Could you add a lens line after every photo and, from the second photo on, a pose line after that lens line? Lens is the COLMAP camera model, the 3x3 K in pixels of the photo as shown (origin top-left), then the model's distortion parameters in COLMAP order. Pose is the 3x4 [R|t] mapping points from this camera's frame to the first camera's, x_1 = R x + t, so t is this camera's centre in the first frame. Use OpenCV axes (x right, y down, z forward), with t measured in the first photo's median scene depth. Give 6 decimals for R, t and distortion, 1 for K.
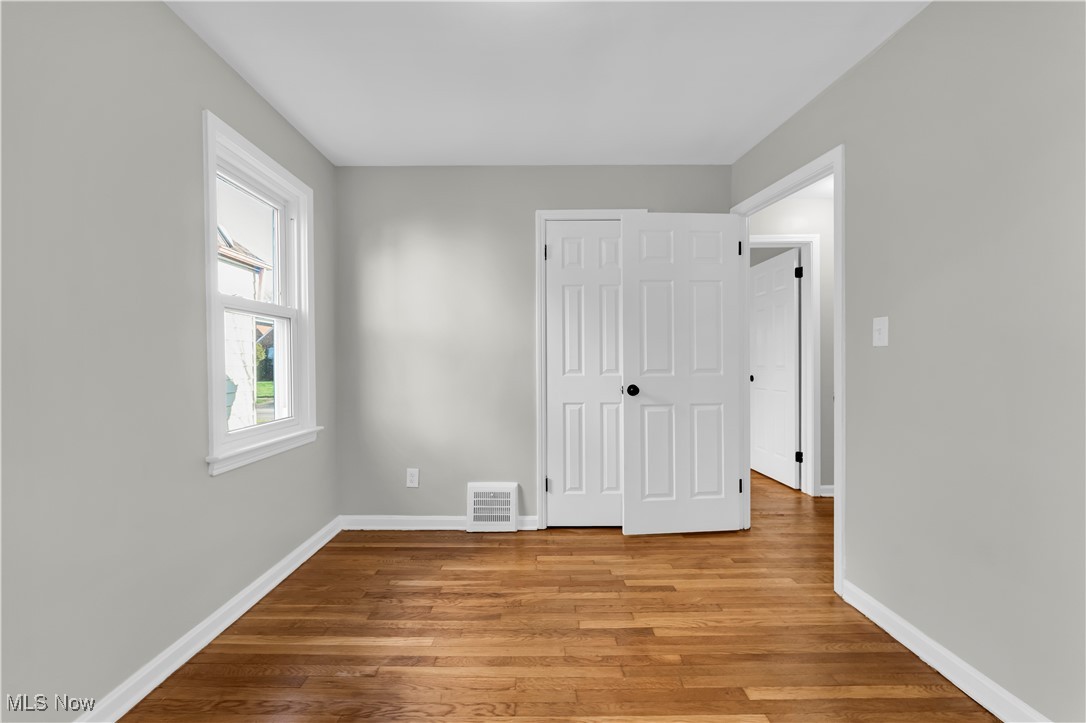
lens RADIAL K [[440.4, 0, 538.2], [0, 440.4, 362.6], [0, 0, 1]] dist [-0.001631, -0.000587]
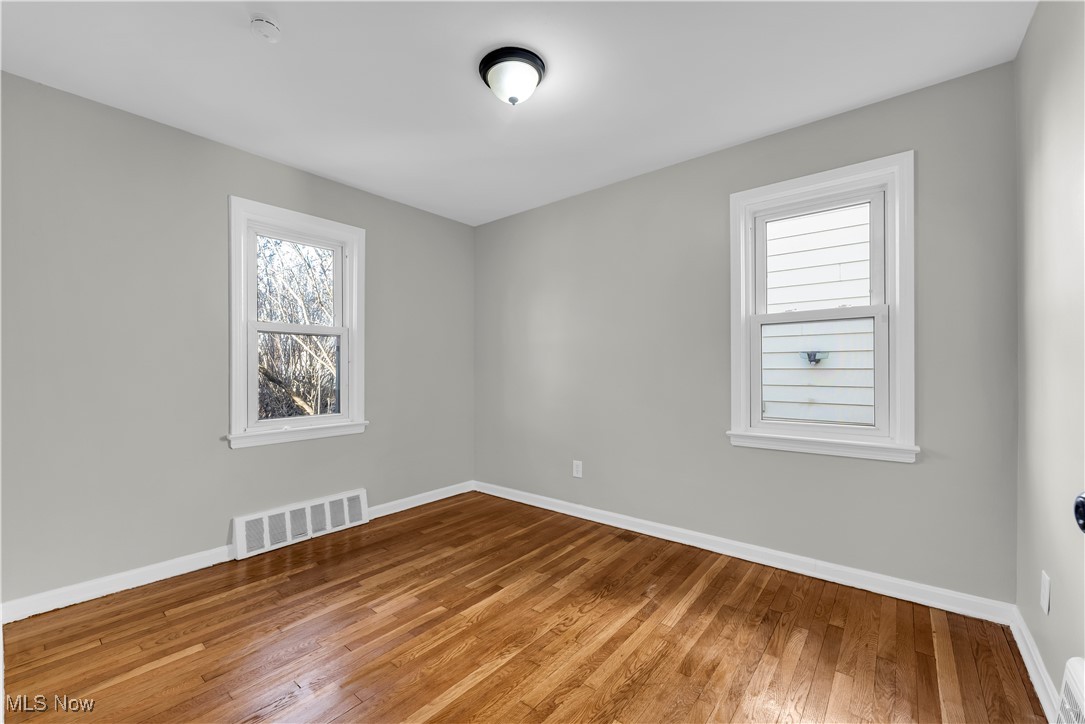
lens RADIAL K [[440.0, 0, 545.1], [0, 440.0, 366.8], [0, 0, 1]] dist [-0.001631, -0.000587]
pose [[-0.624383, -0.003125, -0.781112, 0.852858], [0.004472, 0.999961, -0.007576, 0.001097], [0.781105, -0.008224, -0.624345, 1.543921]]
